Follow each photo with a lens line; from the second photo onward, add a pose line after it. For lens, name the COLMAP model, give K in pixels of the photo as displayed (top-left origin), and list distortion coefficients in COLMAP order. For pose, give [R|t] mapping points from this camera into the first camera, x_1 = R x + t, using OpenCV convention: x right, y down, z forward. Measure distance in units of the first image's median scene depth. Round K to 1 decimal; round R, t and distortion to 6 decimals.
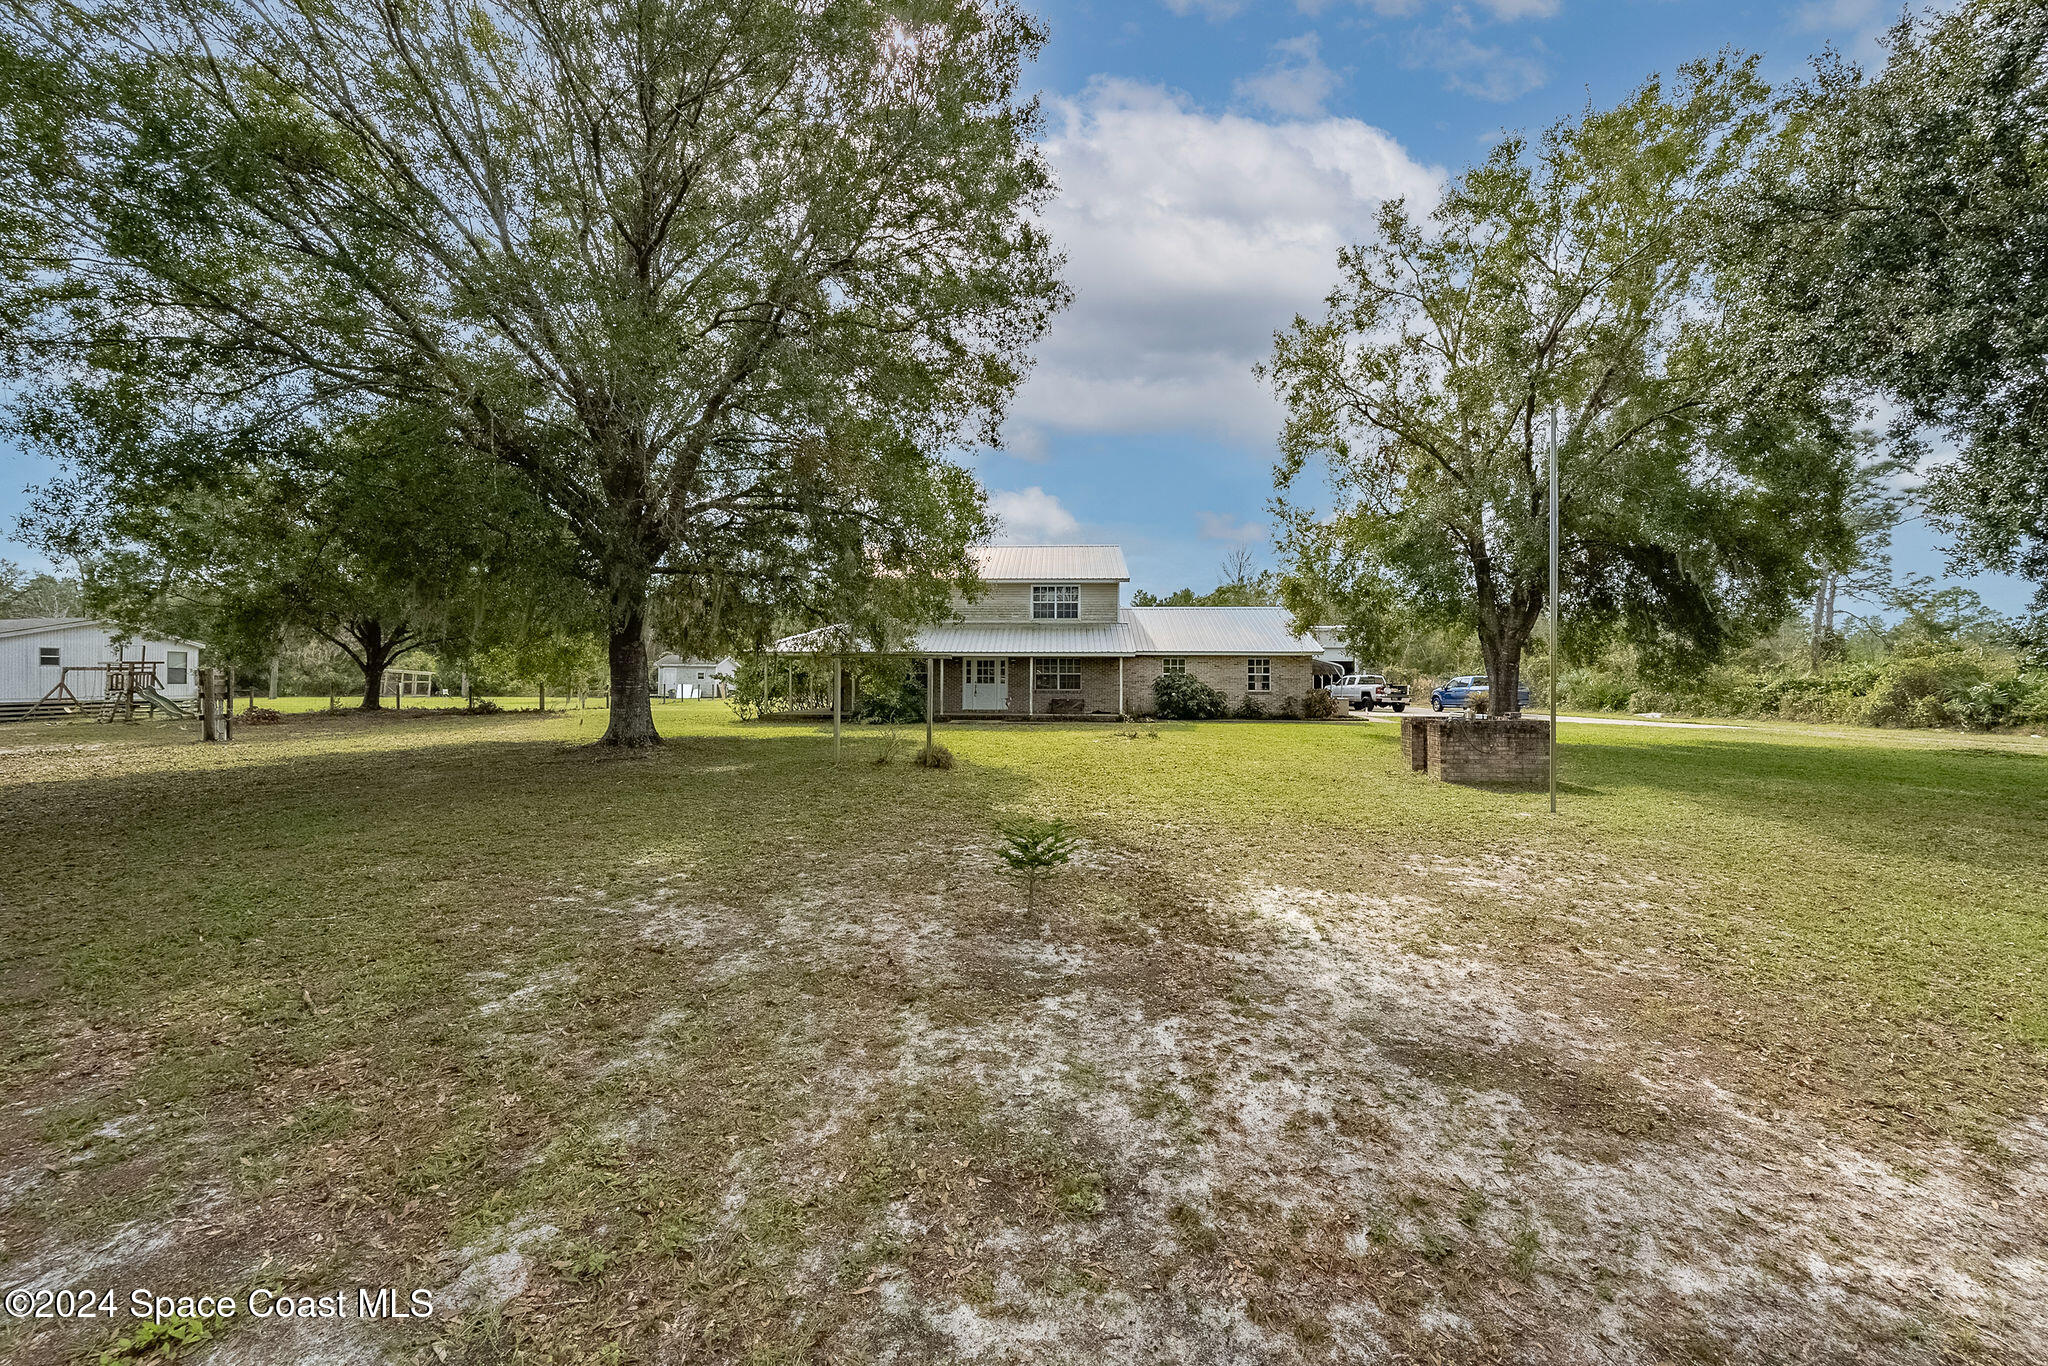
lens RADIAL K [[814.2, 0, 1019.8], [0, 814.2, 682.1], [0, 0, 1]] dist [-0.001151, -0.000028]
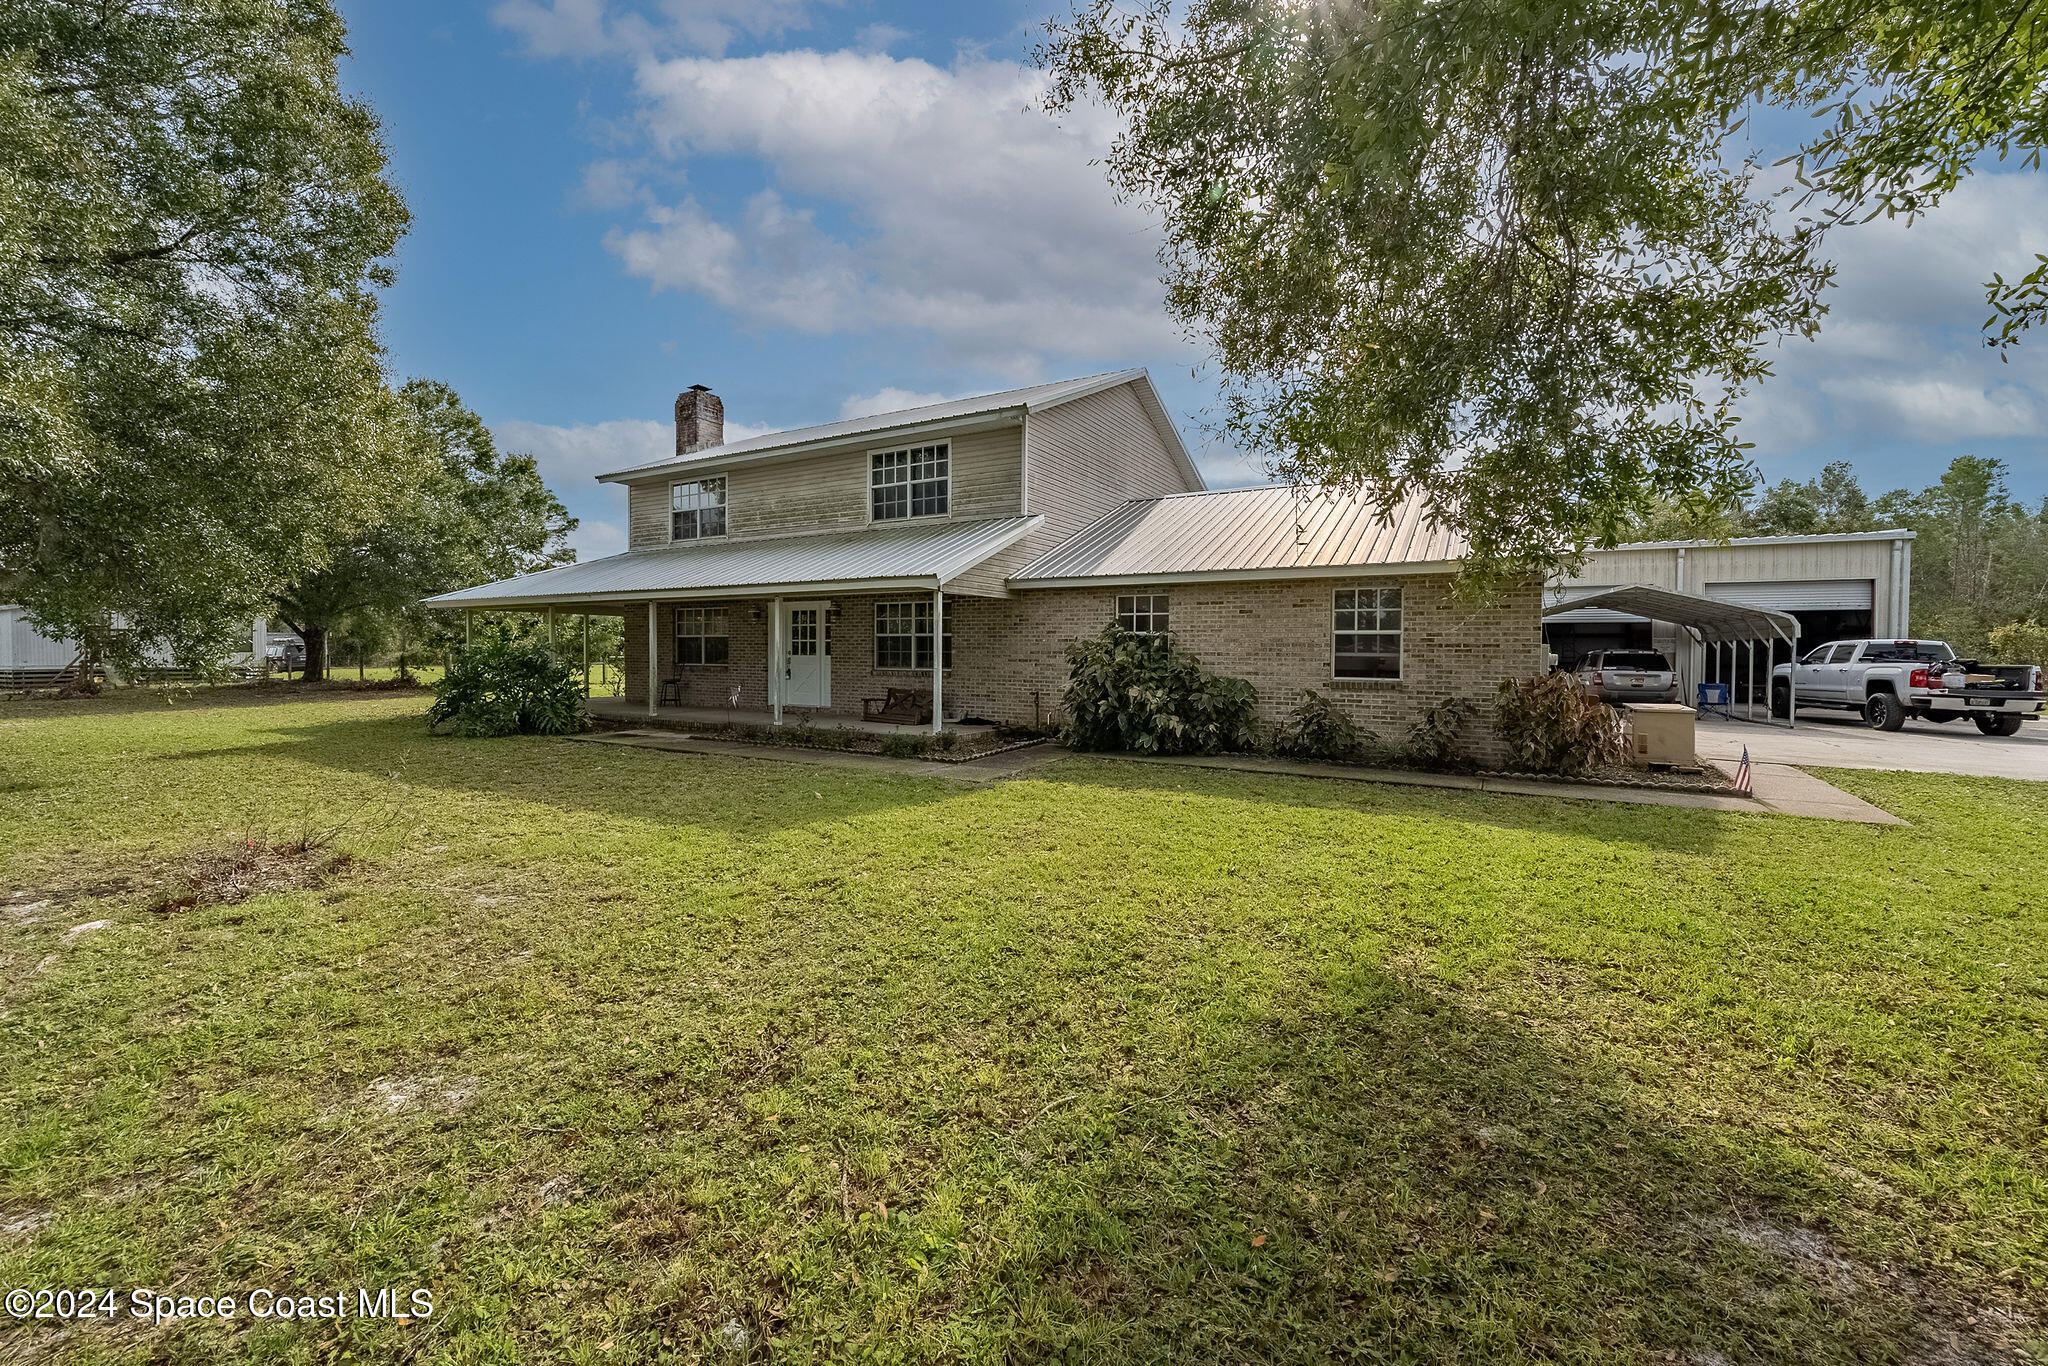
lens RADIAL K [[814.2, 0, 1019.8], [0, 814.2, 682.1], [0, 0, 1]] dist [-0.001151, -0.000028]
pose [[0.884286, 0.020165, -0.466509, 0.322105], [-0.003939, 0.999354, 0.035731, -0.000086], [0.466928, -0.029759, 0.883794, 0.612185]]
